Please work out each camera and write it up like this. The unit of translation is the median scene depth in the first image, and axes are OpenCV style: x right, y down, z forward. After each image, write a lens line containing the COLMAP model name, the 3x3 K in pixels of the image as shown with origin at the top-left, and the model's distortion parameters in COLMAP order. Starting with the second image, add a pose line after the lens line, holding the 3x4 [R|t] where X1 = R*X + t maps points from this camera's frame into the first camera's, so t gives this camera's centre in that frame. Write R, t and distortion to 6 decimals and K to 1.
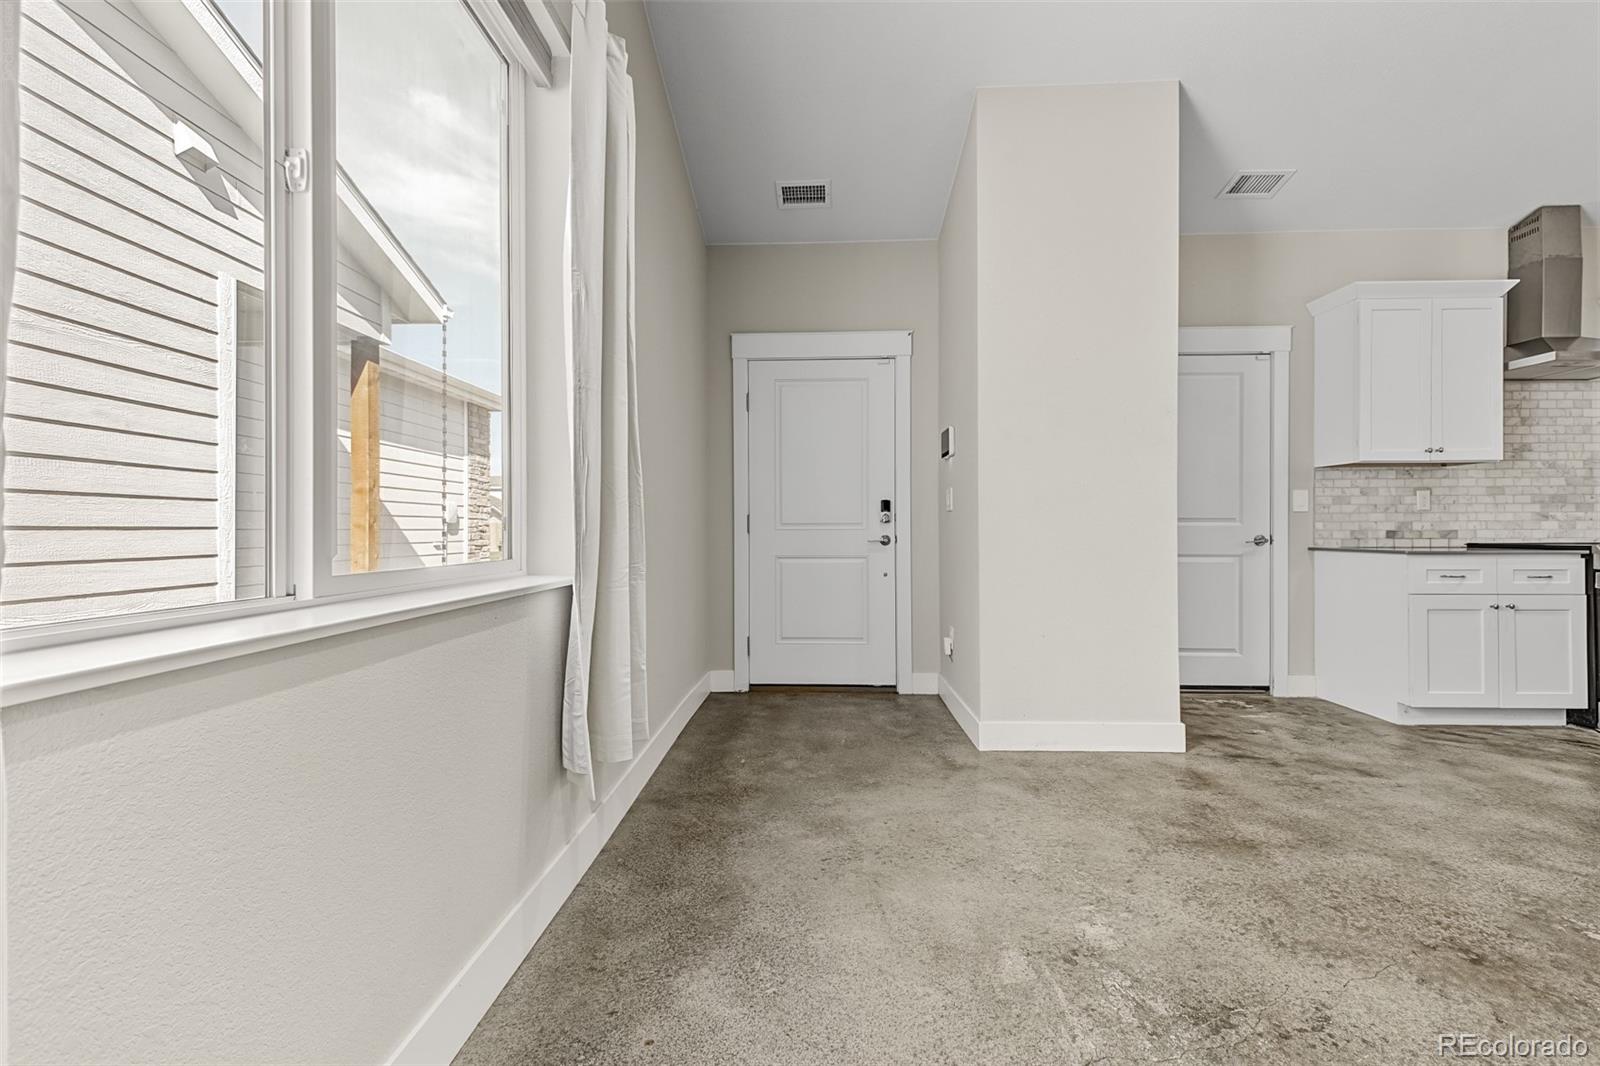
lens RADIAL K [[635.4, 0, 798.4], [0, 635.4, 526.8], [0, 0, 1]] dist [-0.000026, -0.000331]
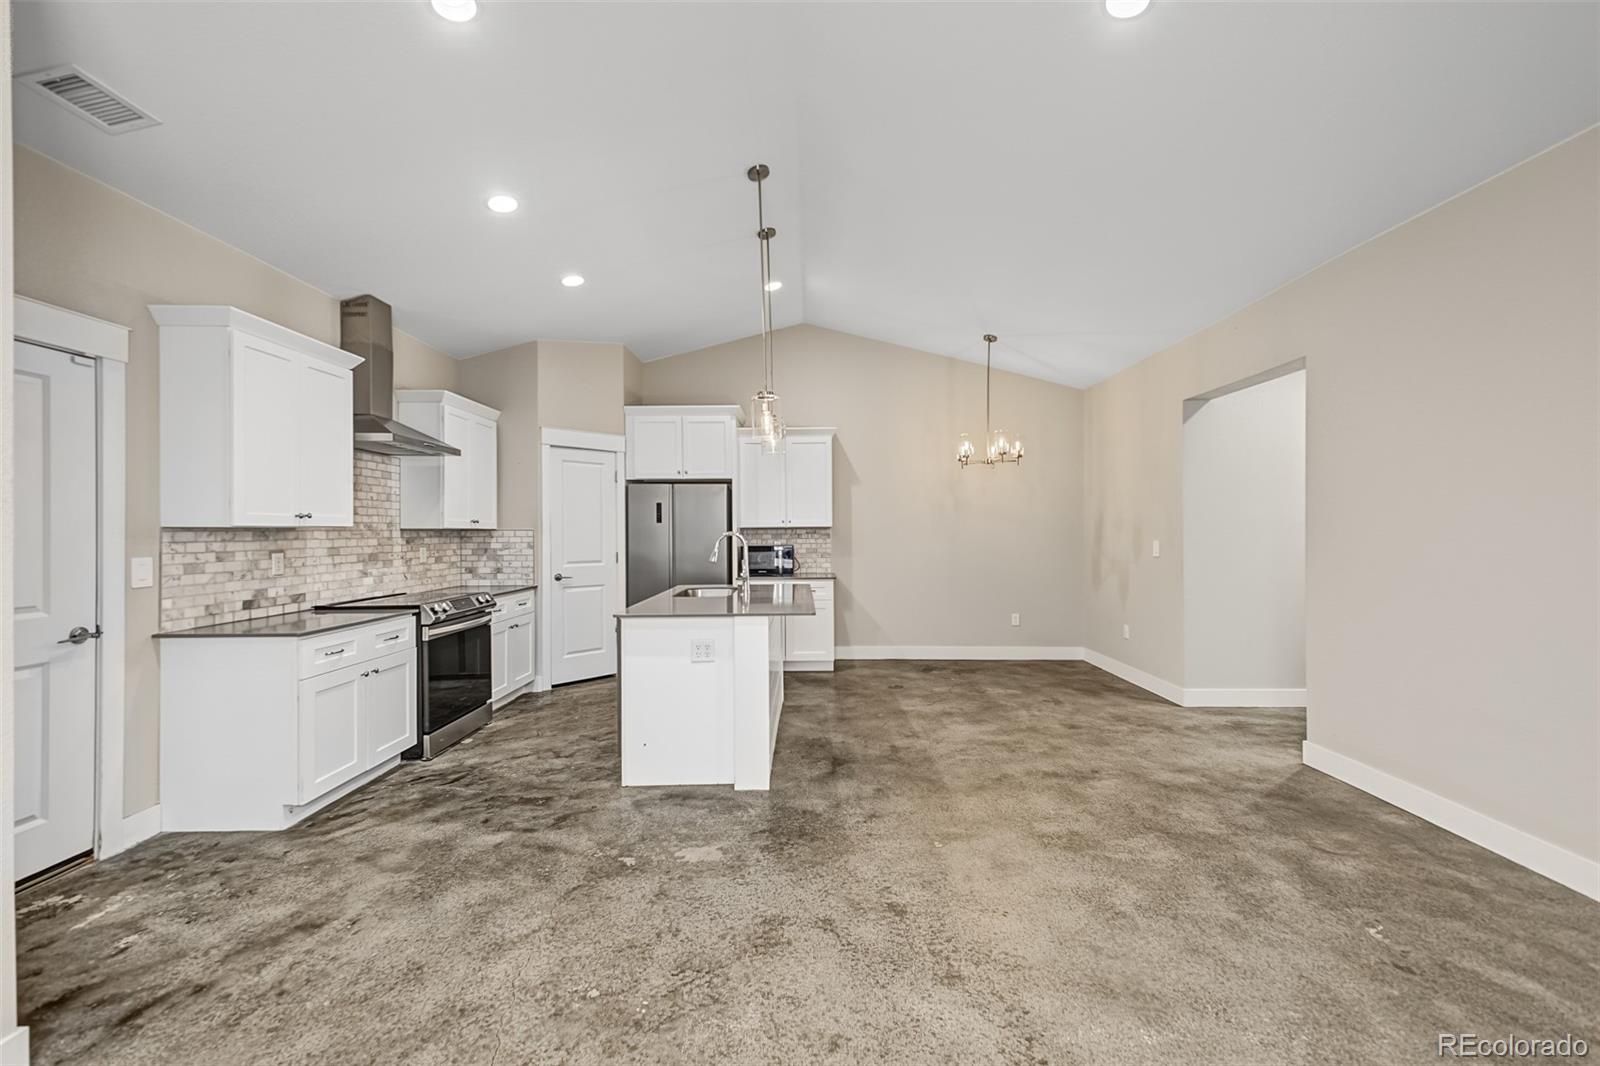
lens RADIAL K [[644.1, 0, 804.0], [0, 644.1, 534.4], [0, 0, 1]] dist [0.025757, -0.004563]
pose [[-0.032386, -0.002837, 0.999471, 0.011286], [-0.002136, 0.999994, 0.002769, -0.089599], [-0.999473, -0.002045, -0.032391, 0.268919]]
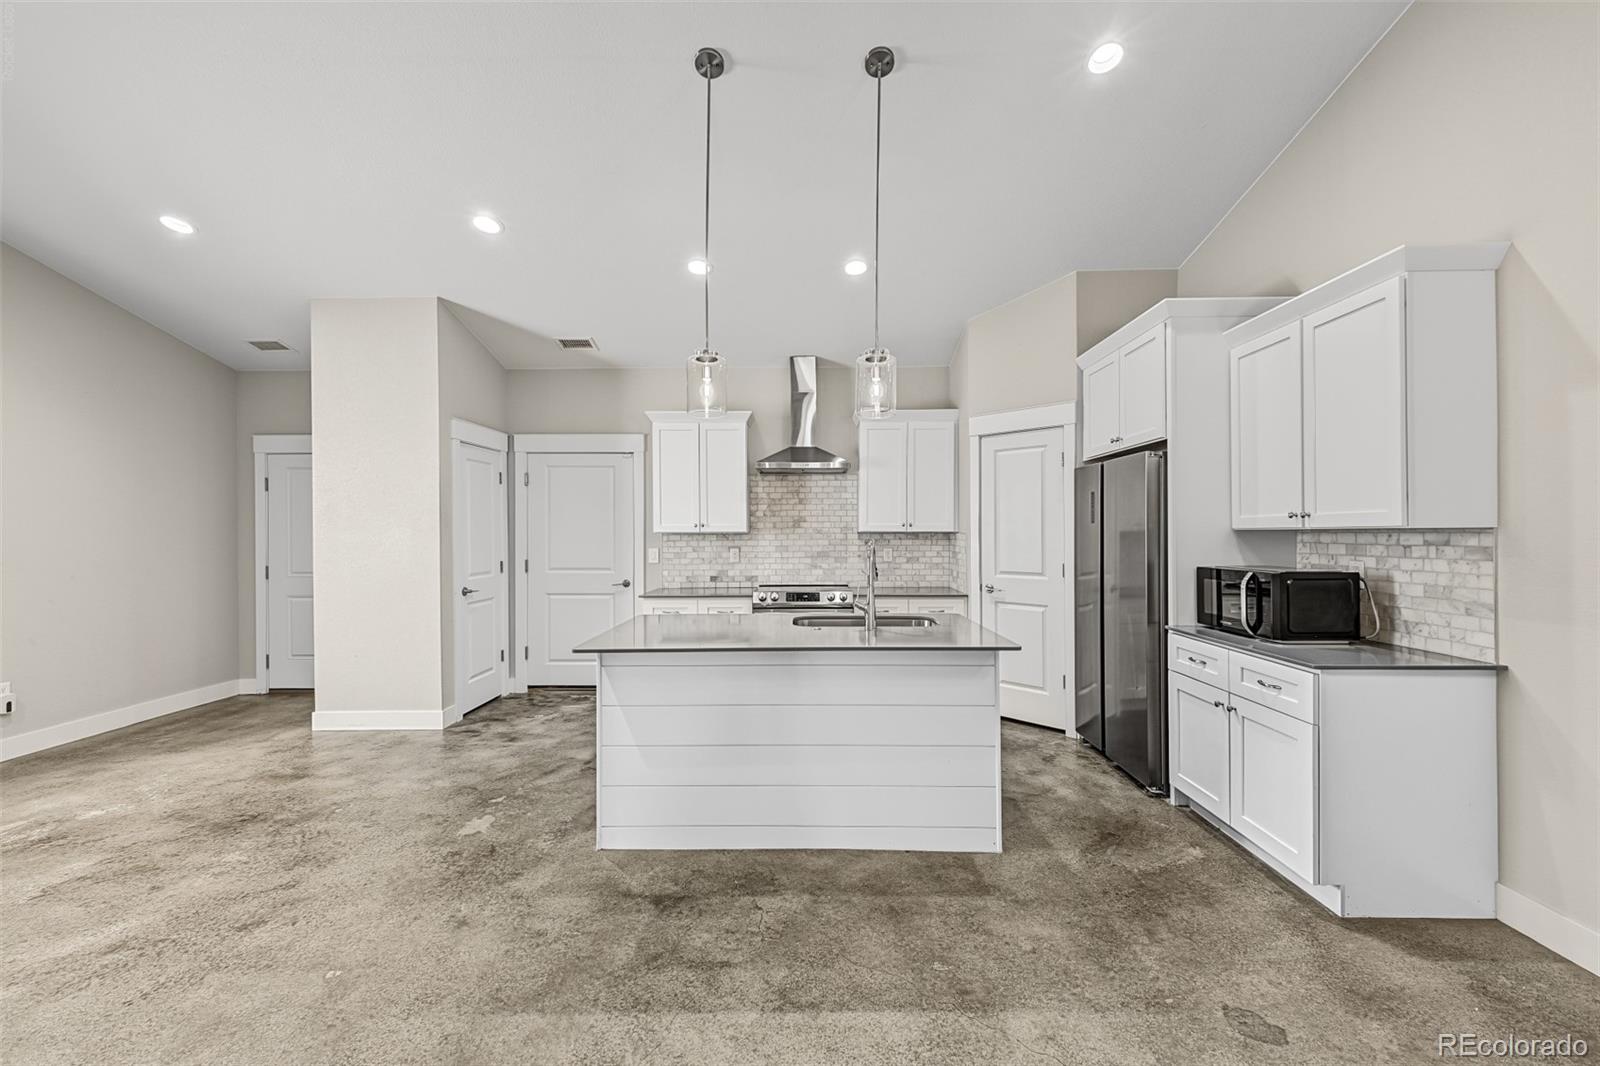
lens RADIAL K [[634.4, 0, 806.6], [0, 634.4, 530.0], [0, 0, 1]] dist [0.024830, -0.008569]
pose [[0.999724, -0.001866, 0.023432, 1.121551], [0.001782, 0.999992, 0.003609, -0.105448], [-0.023438, -0.003566, 0.999719, -0.449514]]
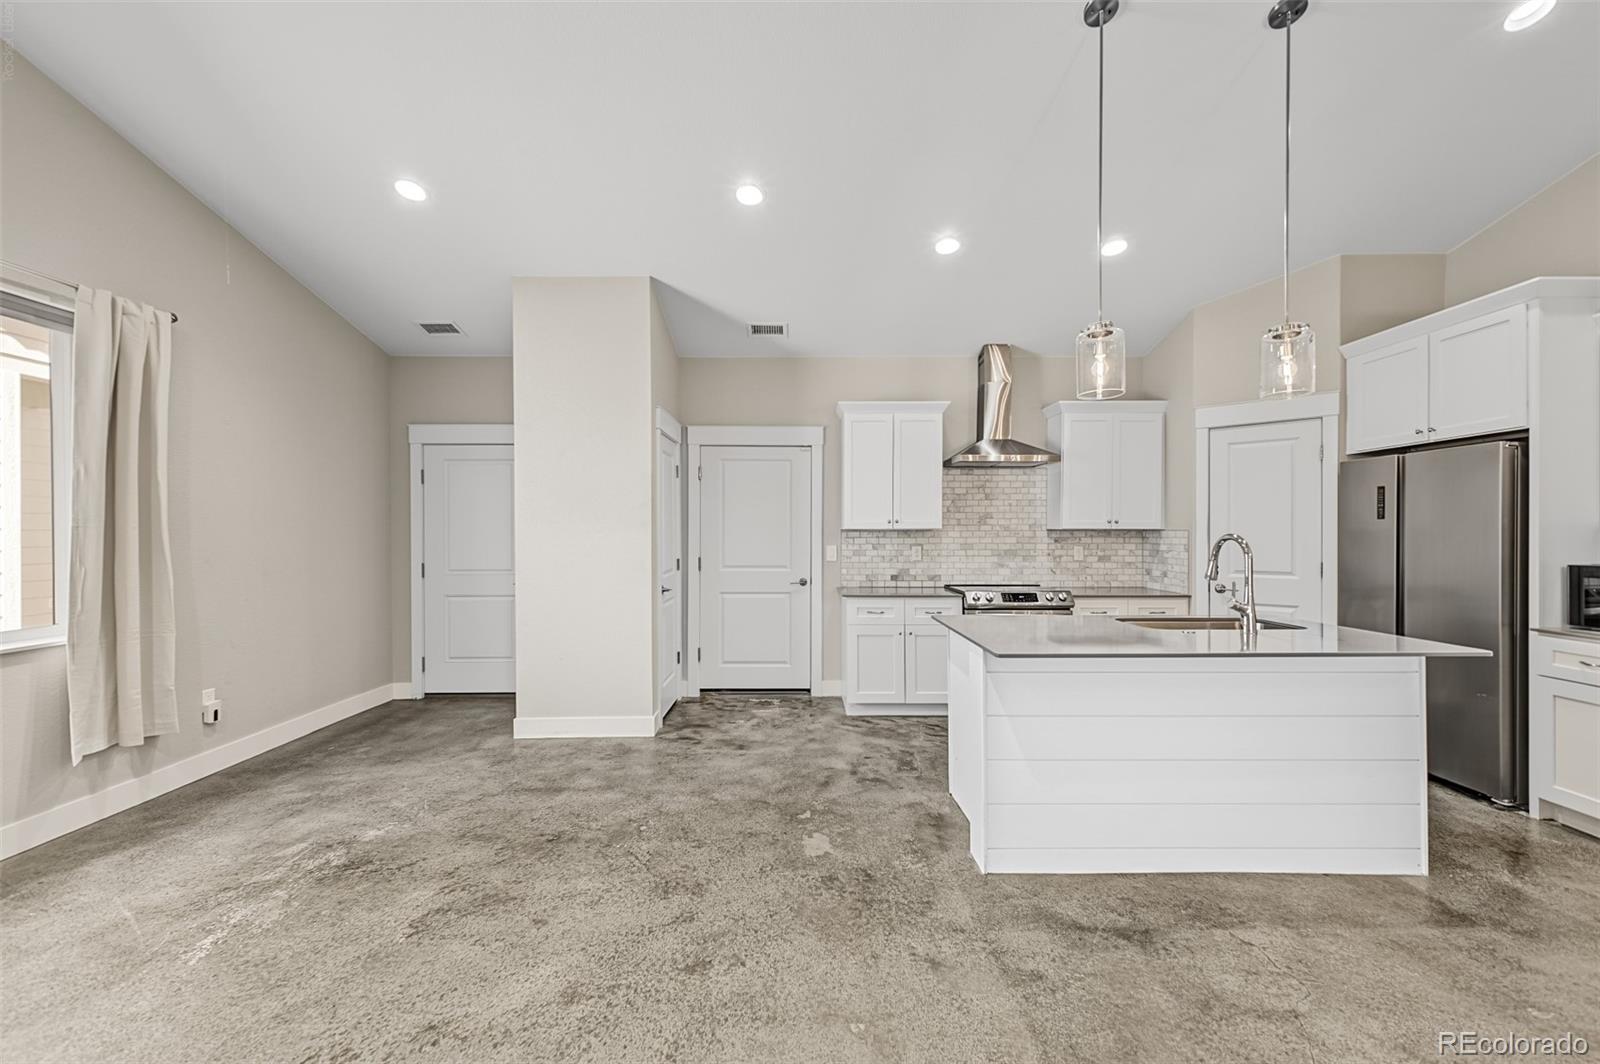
lens RADIAL K [[634.4, 0, 806.6], [0, 634.4, 529.0], [0, 0, 1]] dist [0.024830, -0.008569]
pose [[0.998802, 0.002013, 0.048891, 0.680727], [-0.002084, 0.999997, 0.001402, -0.096580], [-0.048888, -0.001502, 0.998803, -0.369142]]
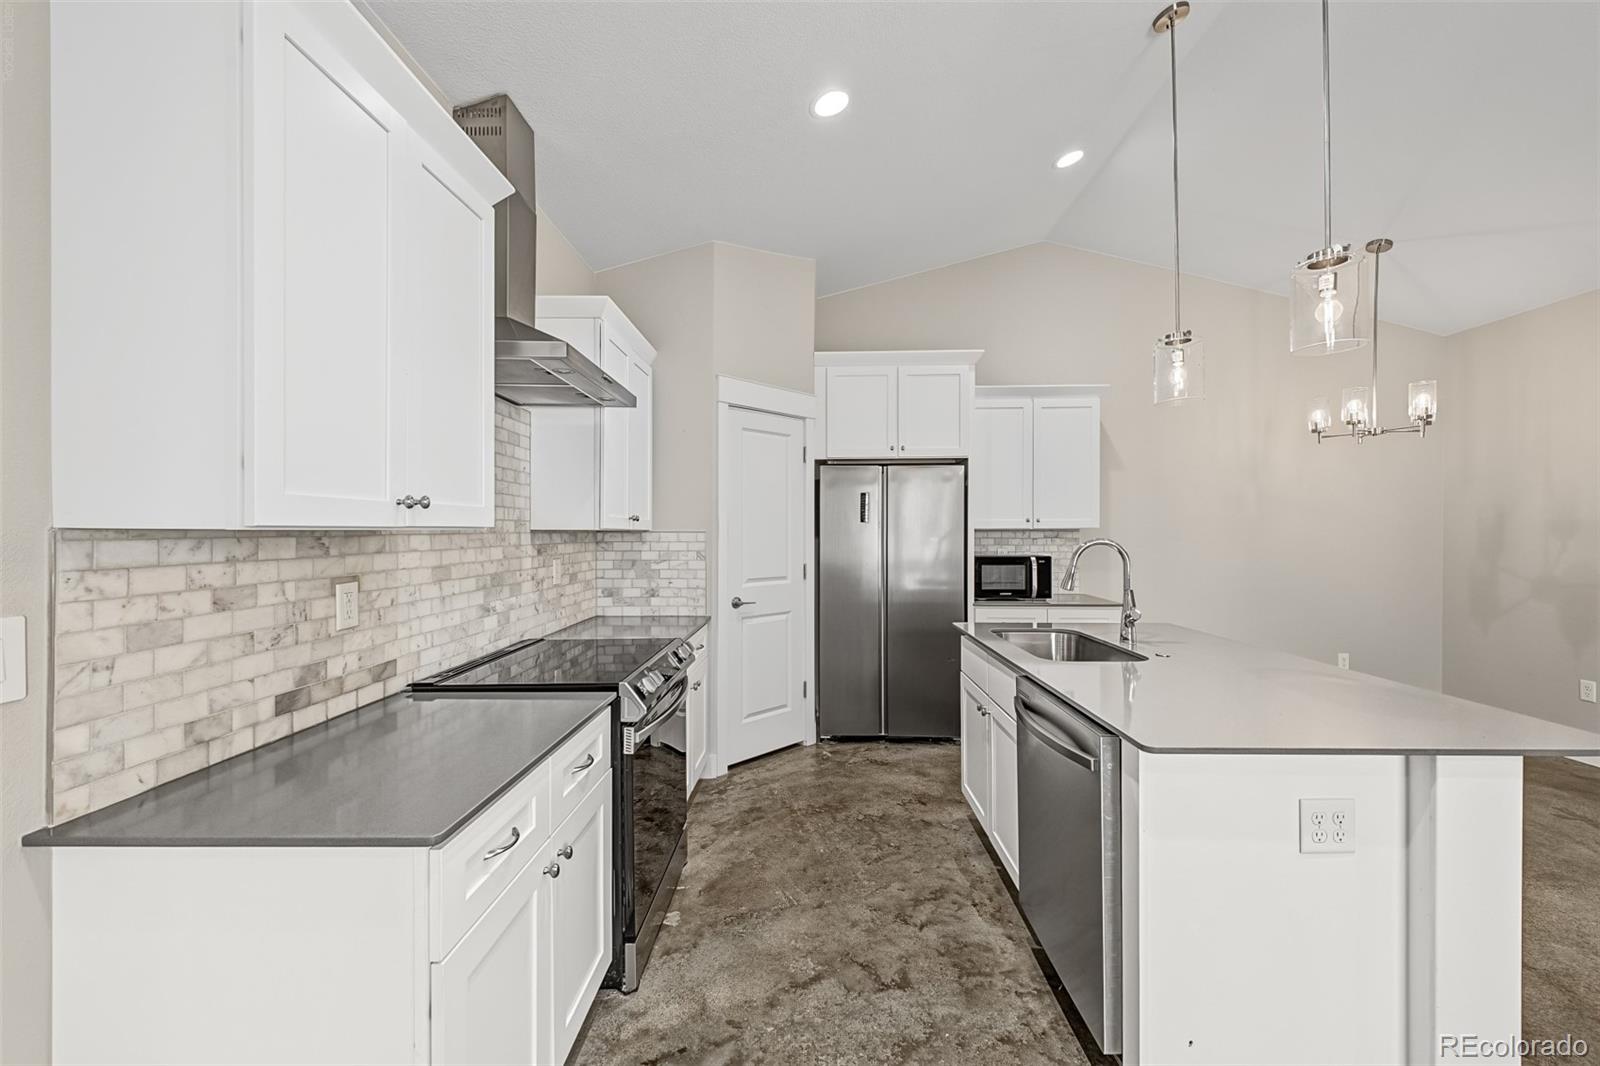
lens RADIAL K [[633.3, 0, 804.4], [0, 633.3, 535.5], [0, 0, 1]] dist [0.023943, -0.006598]
pose [[-0.018708, -0.006171, 0.999806, 0.541758], [-0.006461, 0.999961, 0.006051, -0.095277], [-0.999804, -0.006347, -0.018747, 0.698272]]
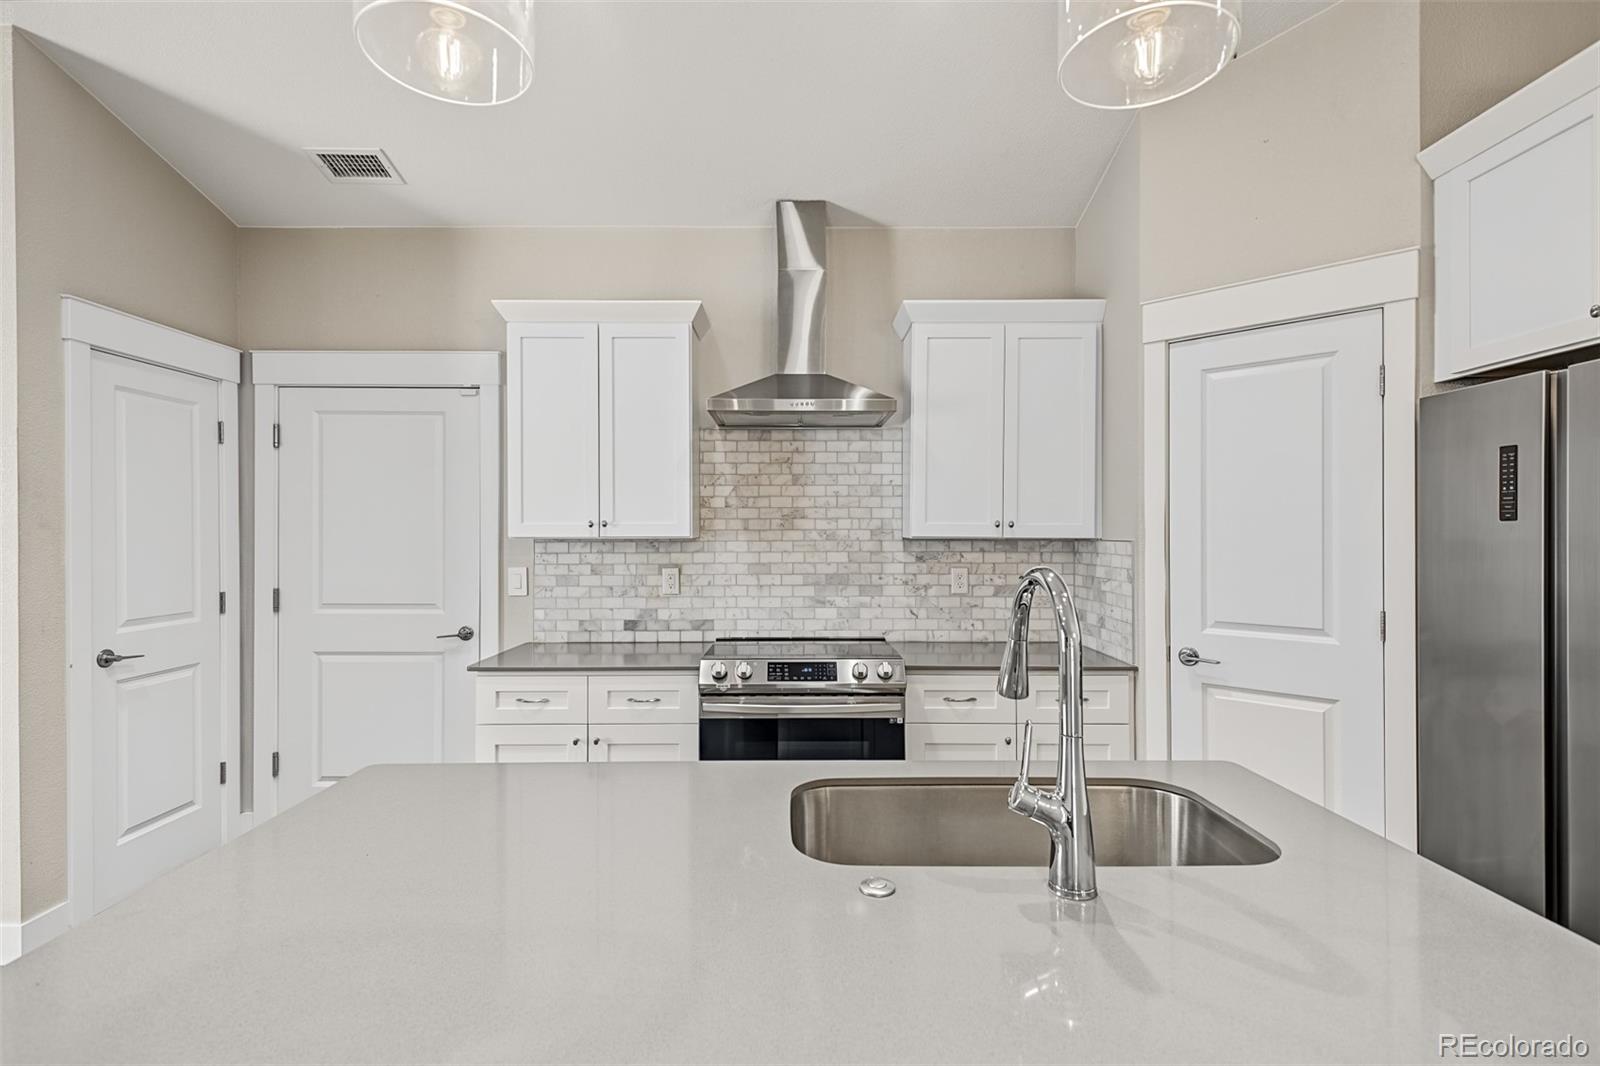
lens RADIAL K [[761.1, 0, 799.9], [0, 761.1, 528.5], [0, 0, 1]] dist [0.034880, -0.014442]
pose [[0.999386, 0.000852, 0.035014, 1.115268], [-0.000890, 0.999999, 0.001088, -0.107305], [-0.035013, -0.001118, 0.999386, 0.069815]]
